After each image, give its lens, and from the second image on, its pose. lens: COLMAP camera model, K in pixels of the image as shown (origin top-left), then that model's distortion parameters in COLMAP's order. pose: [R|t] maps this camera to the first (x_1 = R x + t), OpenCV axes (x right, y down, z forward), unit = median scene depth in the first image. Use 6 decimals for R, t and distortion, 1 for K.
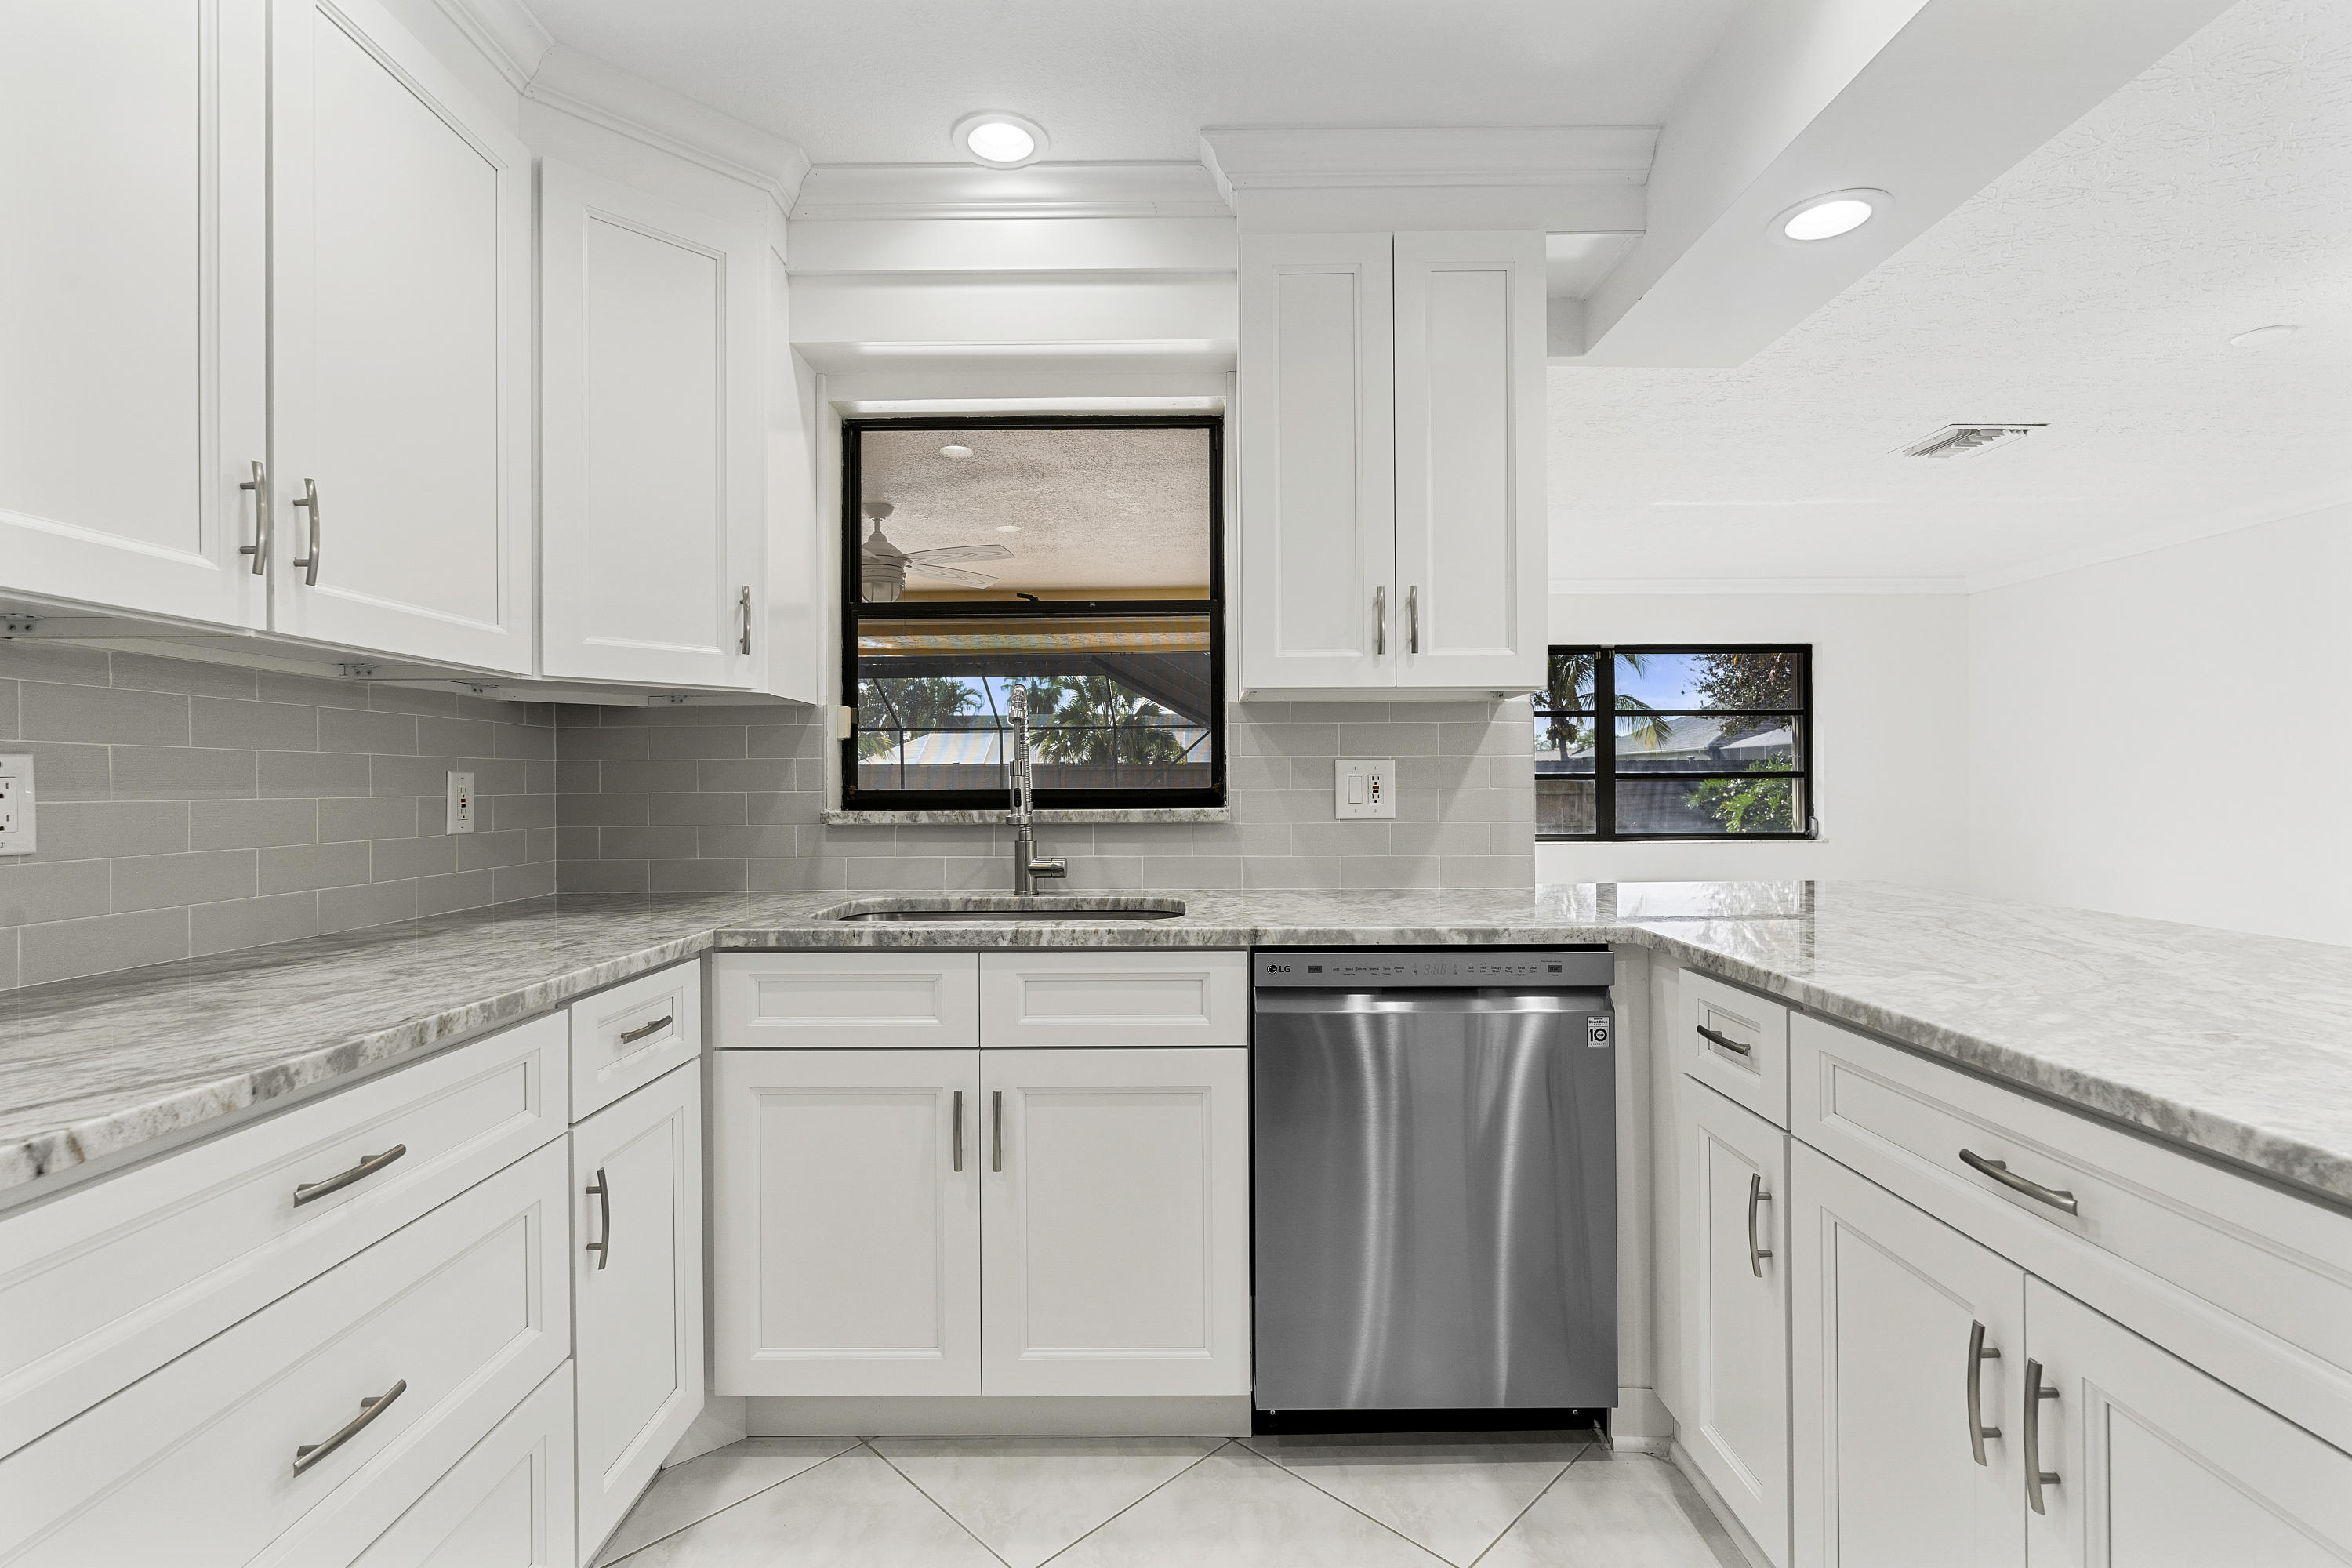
lens RADIAL K [[1067.7, 0, 1164.9], [0, 1067.7, 786.4], [0, 0, 1]] dist [-0.006157, 0.001538]
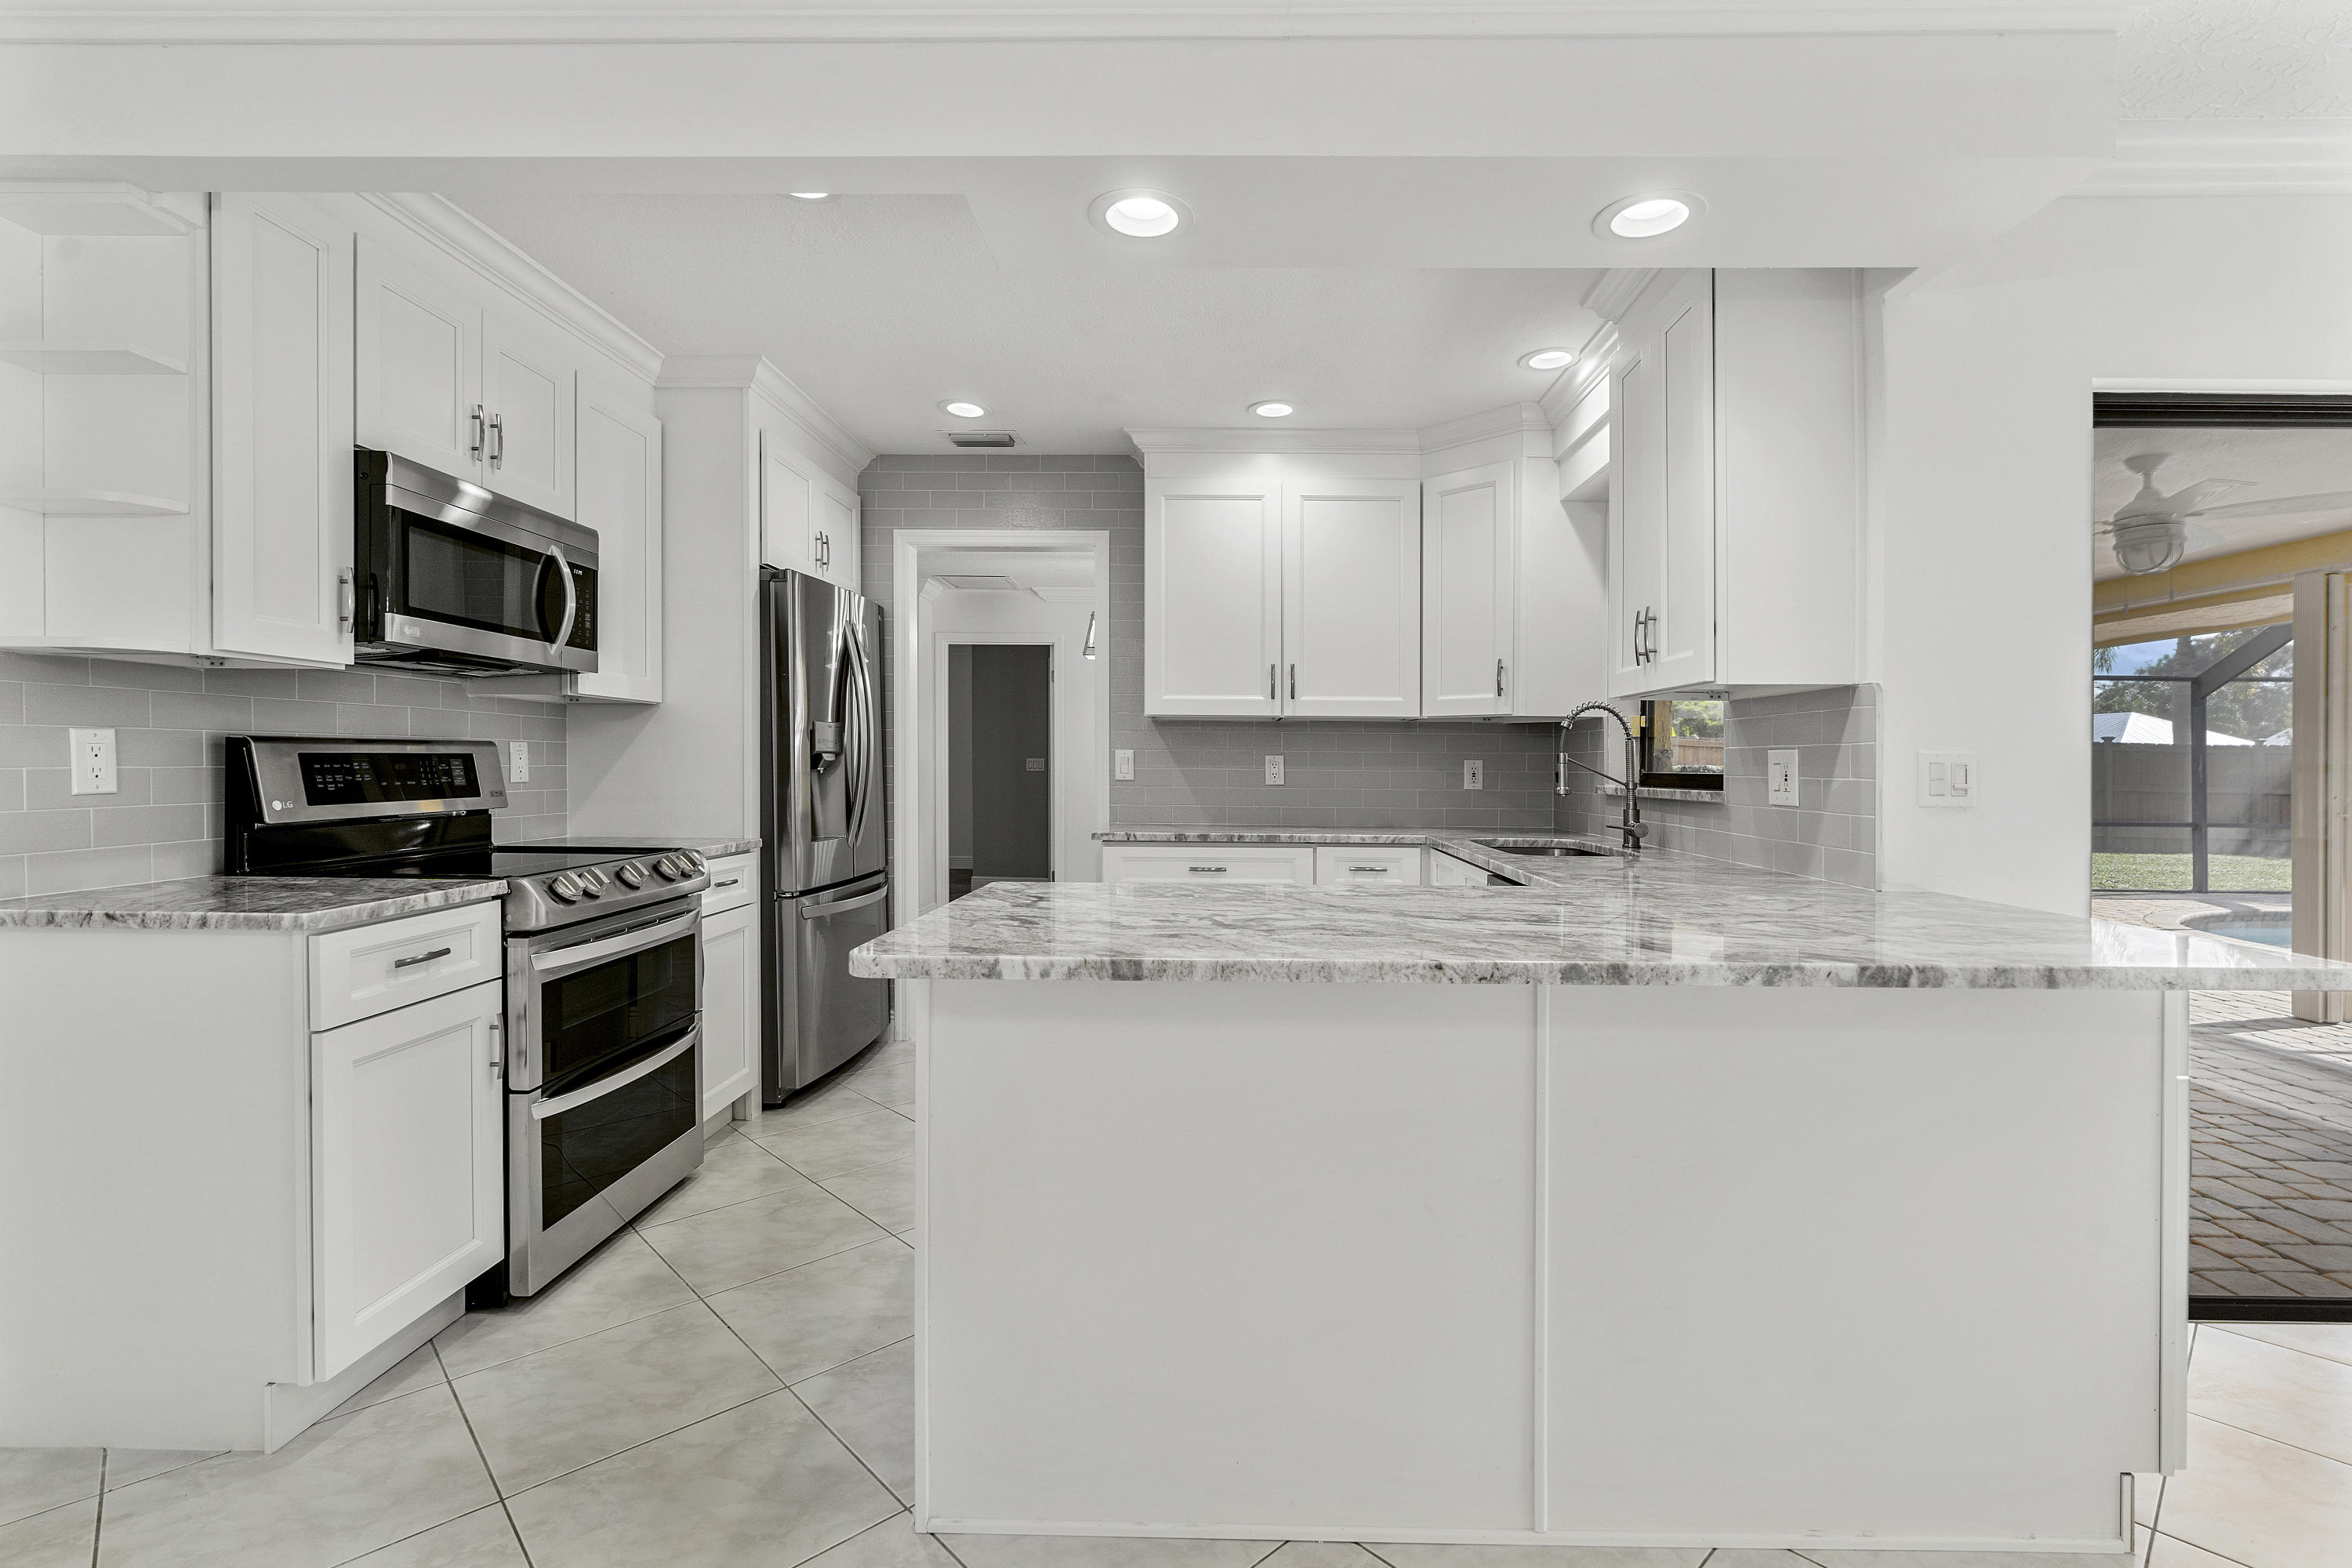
lens RADIAL K [[1067.7, 0, 1176.2], [0, 1067.7, 782.0], [0, 0, 1]] dist [-0.006157, 0.001538]
pose [[-0.032431, 0.021997, -0.999232, 1.282382], [-0.010297, 0.999697, 0.022341, -0.009803], [0.999421, 0.011013, -0.032195, 0.438239]]
